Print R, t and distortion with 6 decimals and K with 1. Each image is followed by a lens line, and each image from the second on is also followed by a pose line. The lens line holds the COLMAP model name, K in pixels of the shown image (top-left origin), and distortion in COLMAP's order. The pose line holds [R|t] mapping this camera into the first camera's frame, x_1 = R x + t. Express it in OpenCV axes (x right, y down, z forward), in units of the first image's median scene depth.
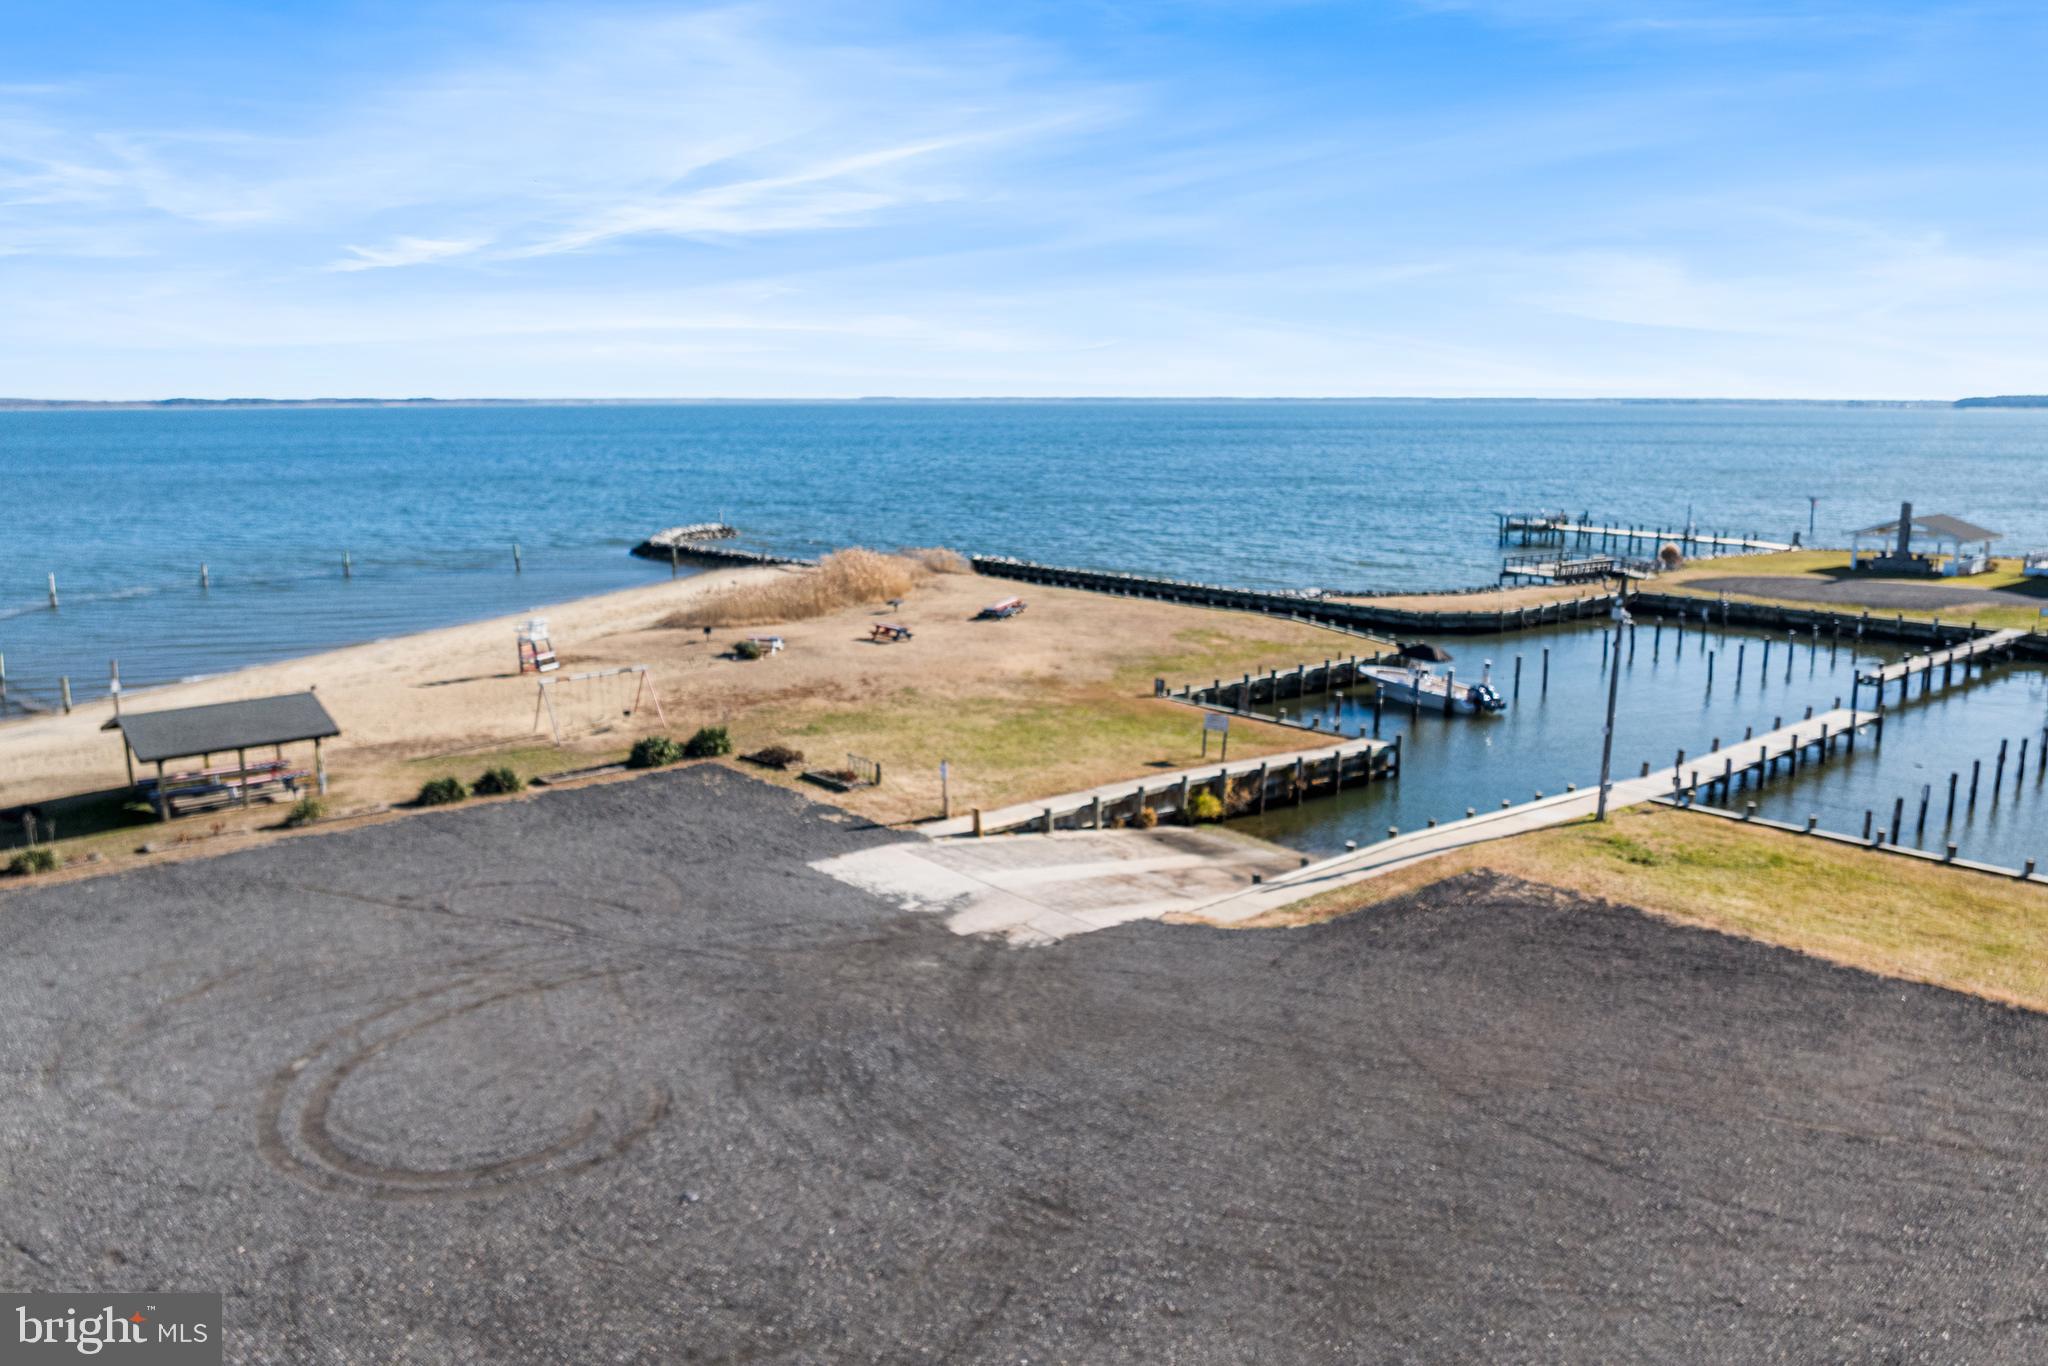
lens RADIAL K [[1408.5, 0, 1022.3], [0, 1408.5, 685.1], [0, 0, 1]] dist [-0.032320, -0.000774]
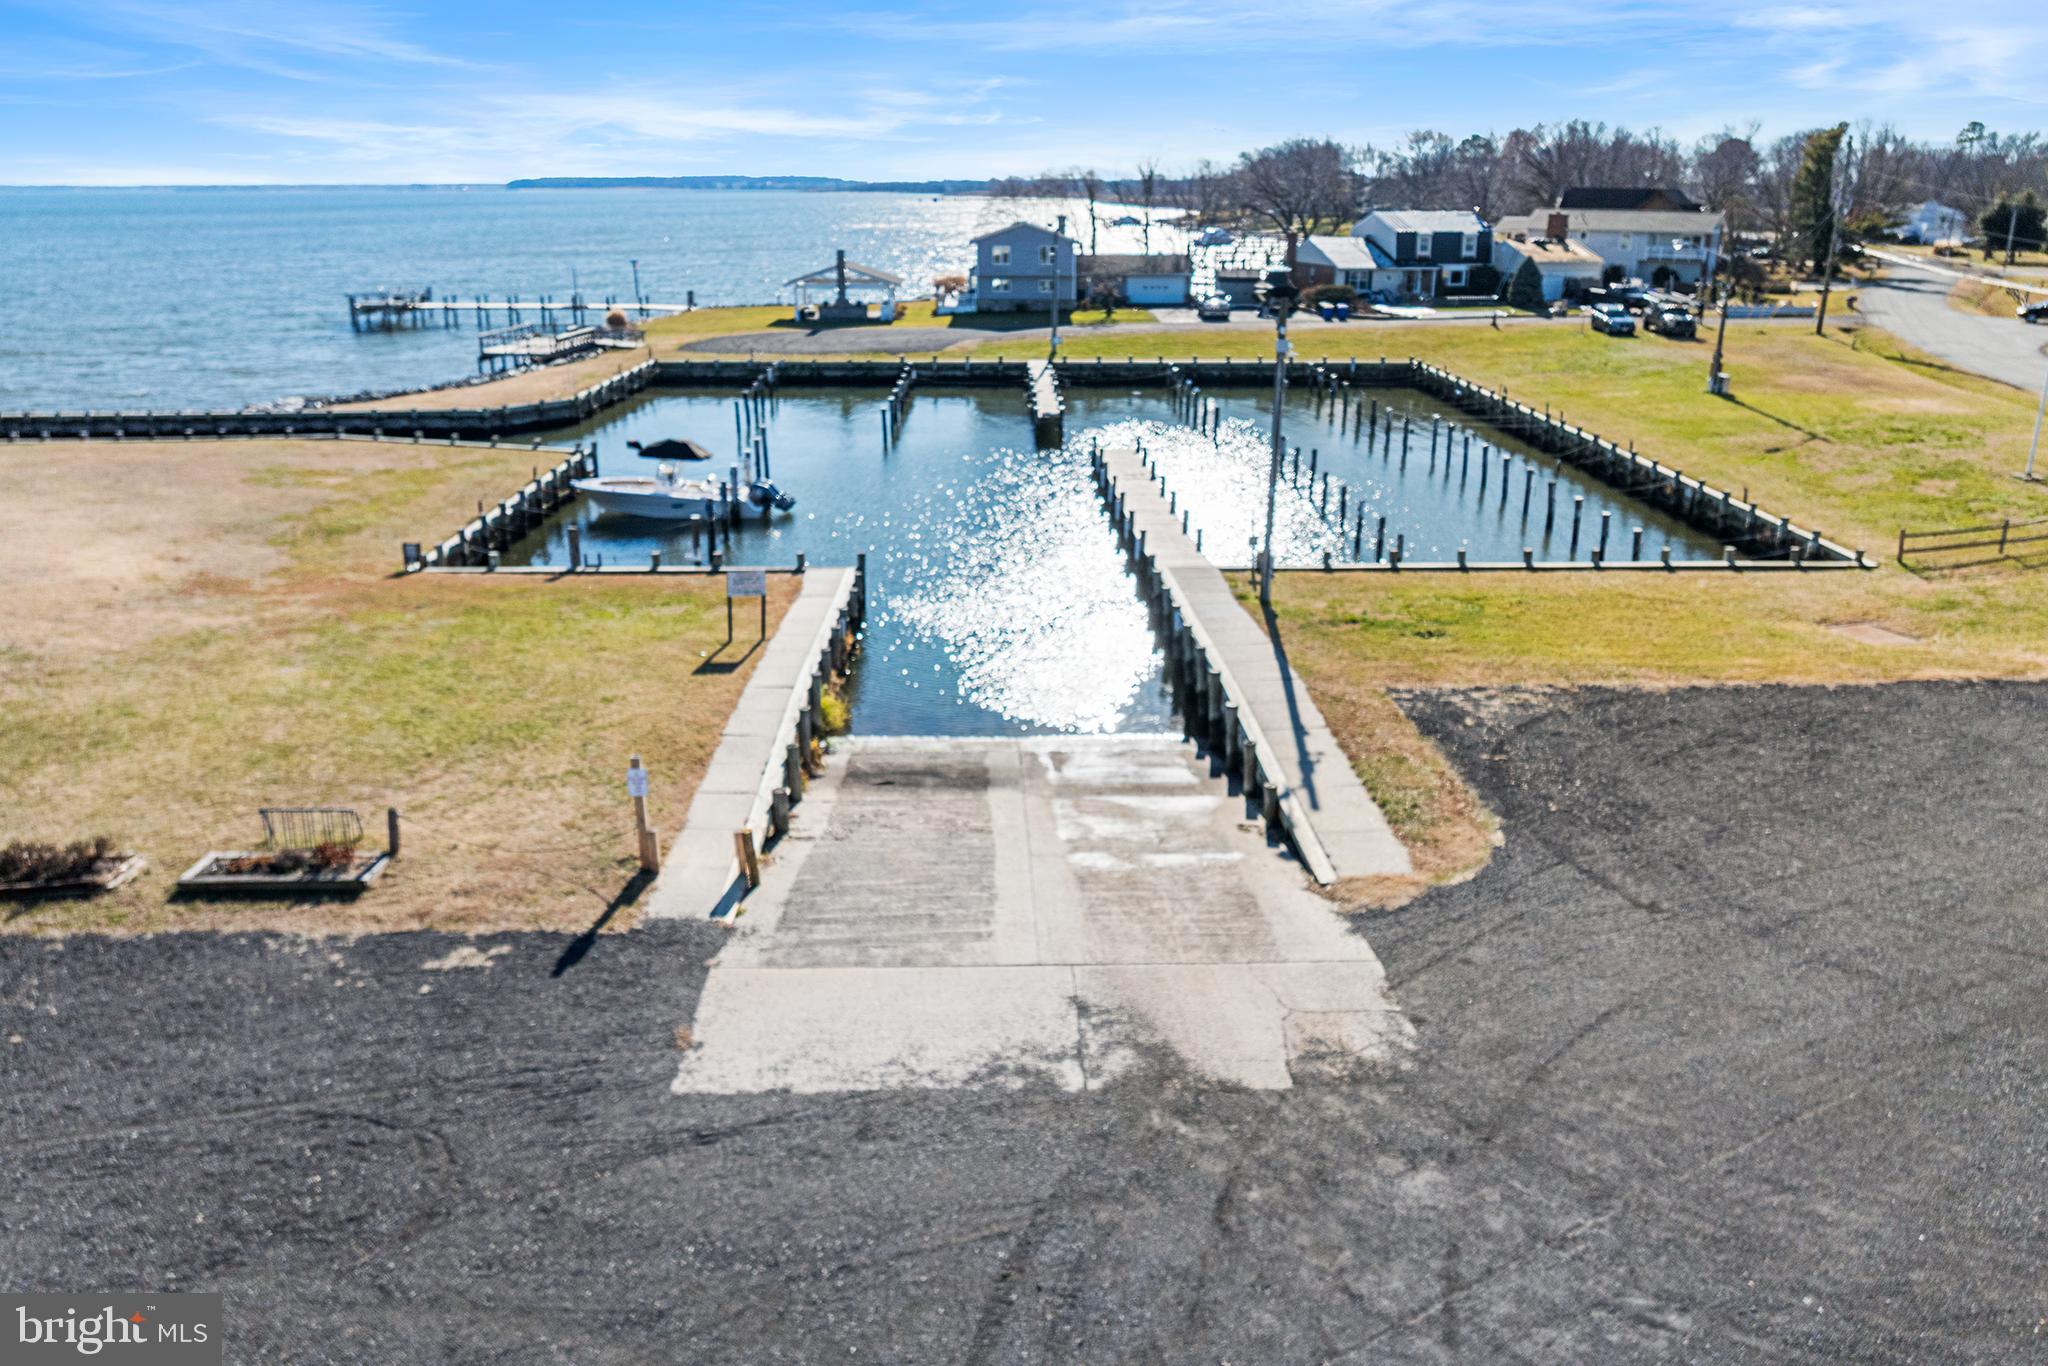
lens RADIAL K [[1408.5, 0, 1024.6], [0, 1408.5, 675.0], [0, 0, 1]] dist [-0.032320, -0.000774]
pose [[0.627201, -0.249605, 0.737778, -0.248316], [0.143500, 0.968074, 0.205527, -0.043612], [-0.765524, -0.023036, 0.642995, 0.443782]]
